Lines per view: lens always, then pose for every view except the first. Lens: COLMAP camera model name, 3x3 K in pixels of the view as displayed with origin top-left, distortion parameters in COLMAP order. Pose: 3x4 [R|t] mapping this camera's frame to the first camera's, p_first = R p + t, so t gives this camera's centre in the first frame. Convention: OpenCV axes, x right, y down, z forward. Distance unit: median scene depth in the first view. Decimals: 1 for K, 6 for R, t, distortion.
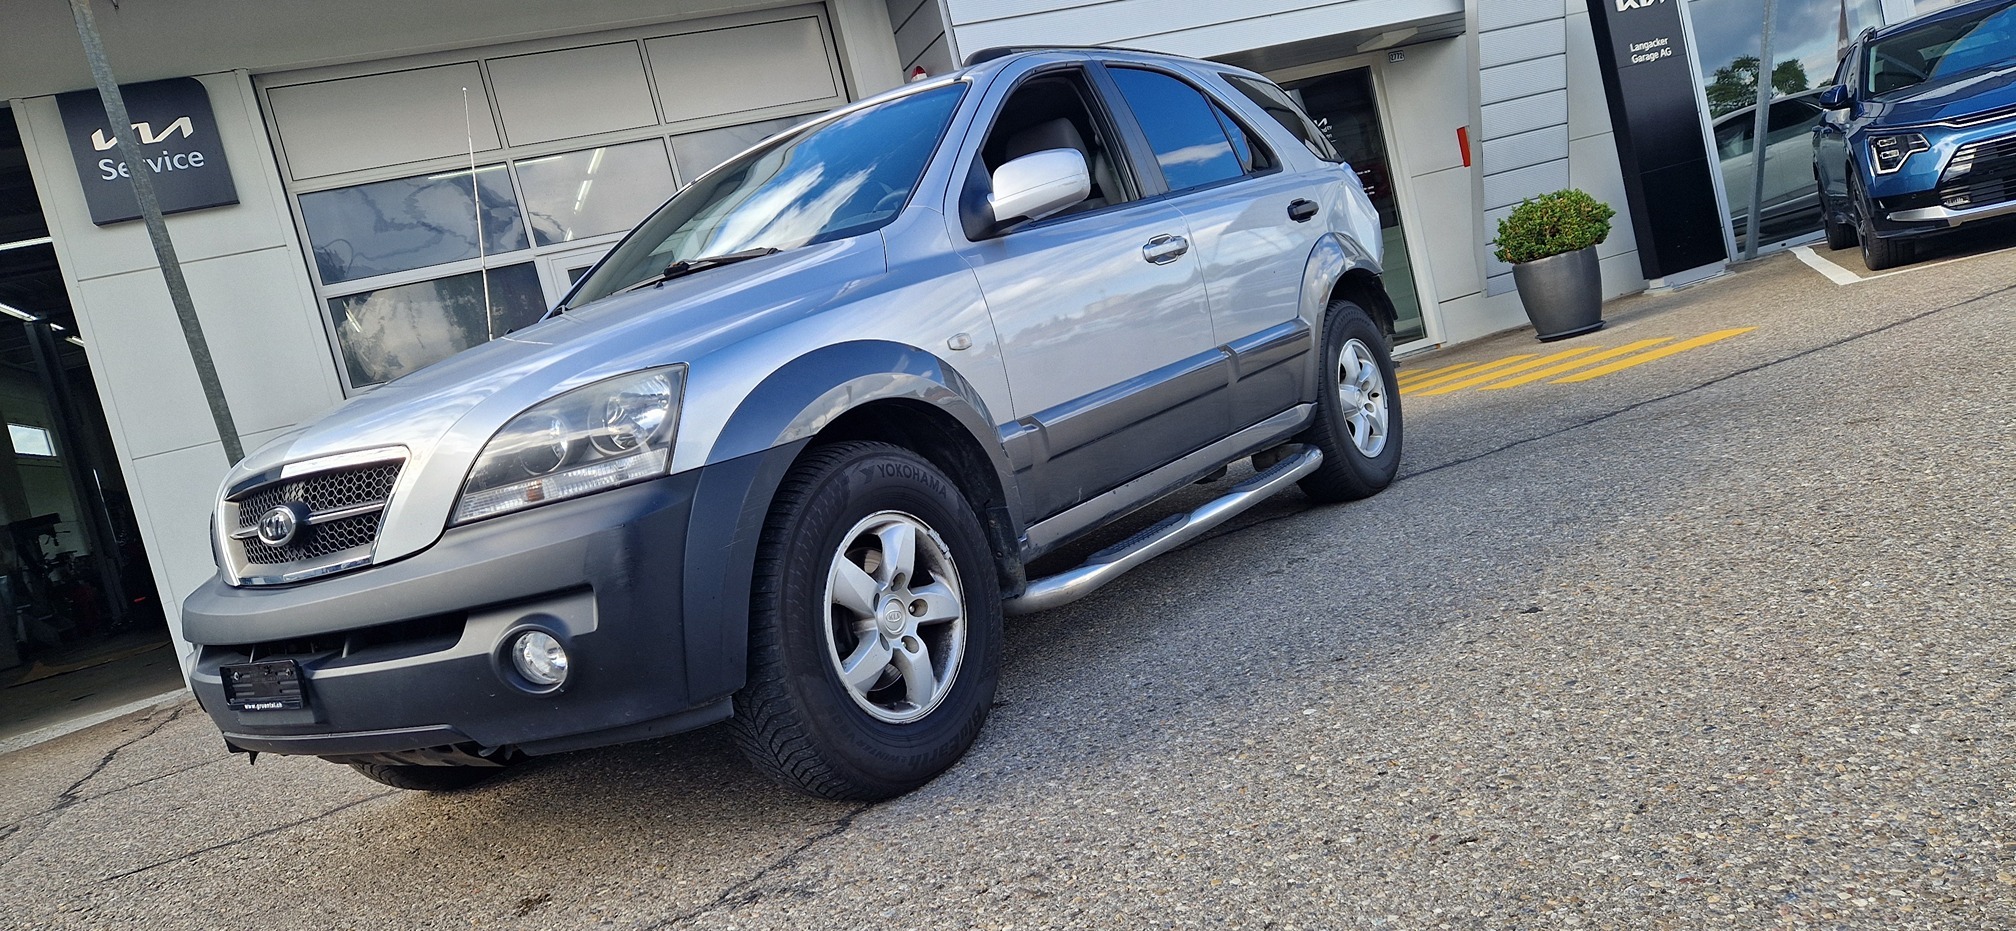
lens RADIAL K [[1302.4, 0, 911.4], [0, 1302.4, 509.0], [0, 0, 1]] dist [0.043844, -0.025800]
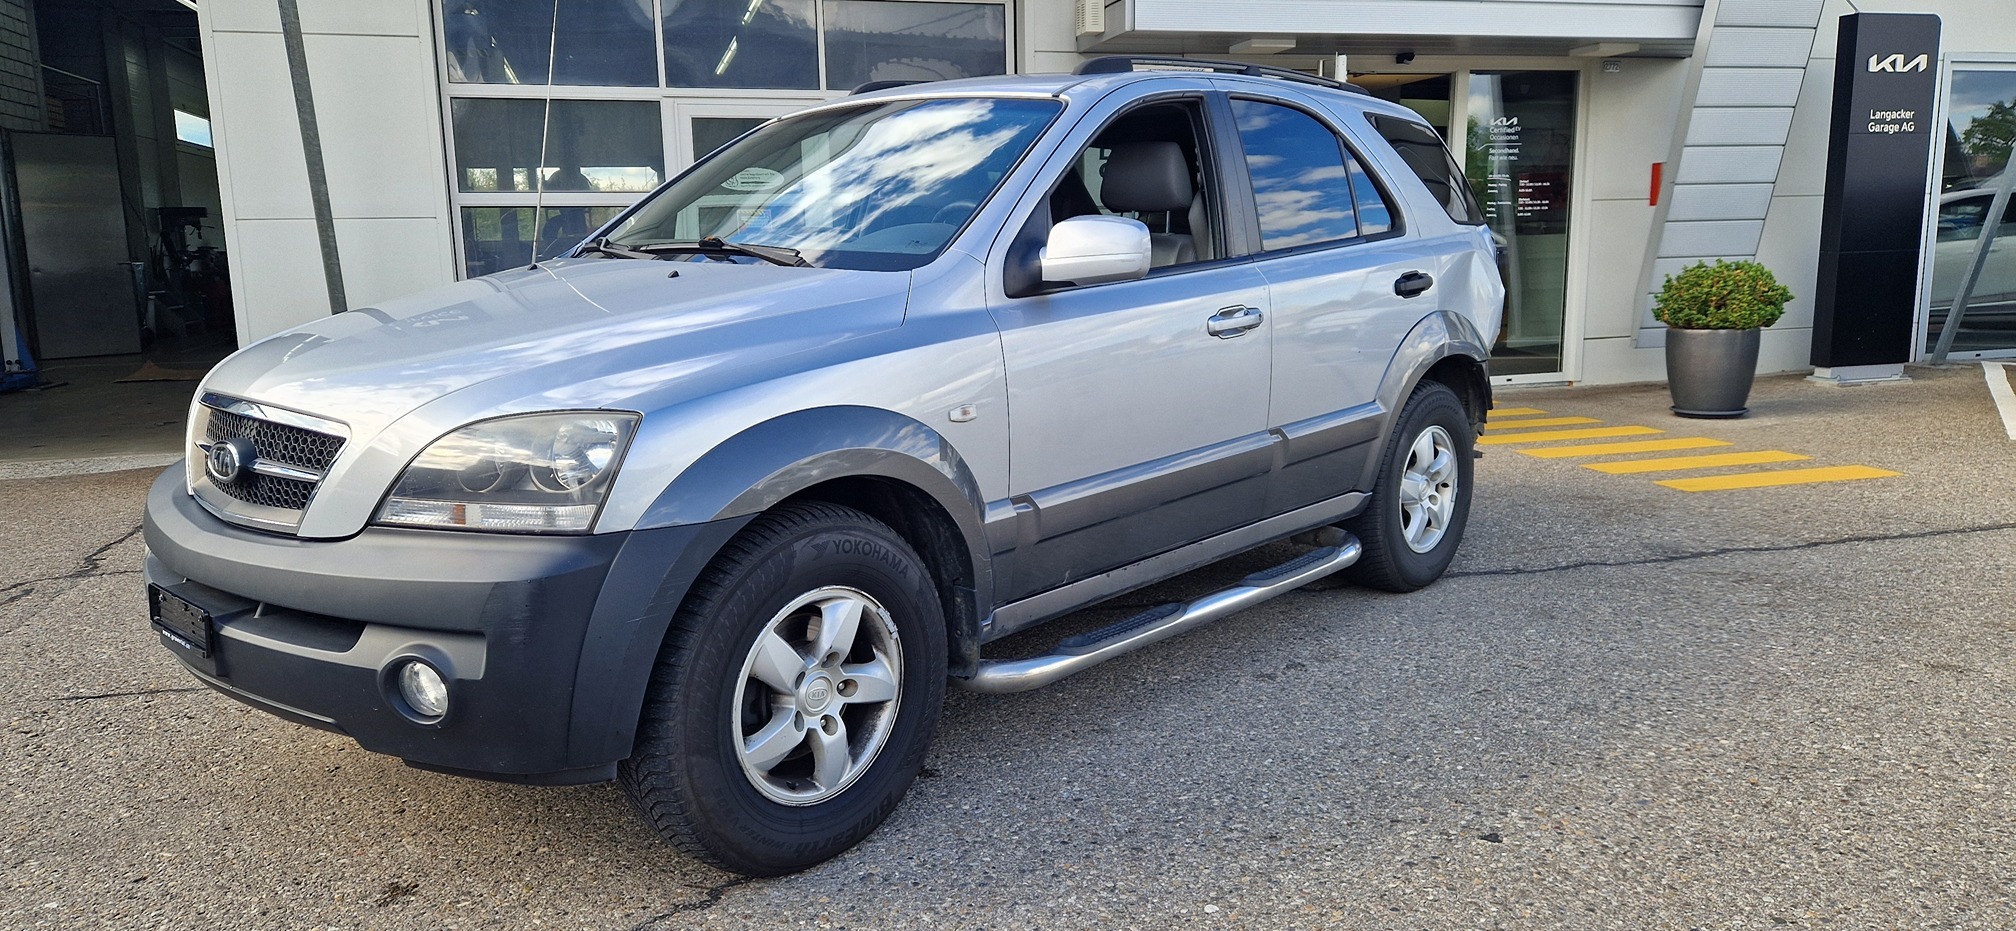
lens RADIAL K [[1302.4, 0, 911.4], [0, 1302.4, 509.0], [0, 0, 1]] dist [0.043844, -0.025800]
pose [[0.971678, 0.229177, -0.057612, 0.055579], [-0.222001, 0.968848, 0.109770, -0.122223], [0.080974, -0.093872, 0.992286, 0.047340]]
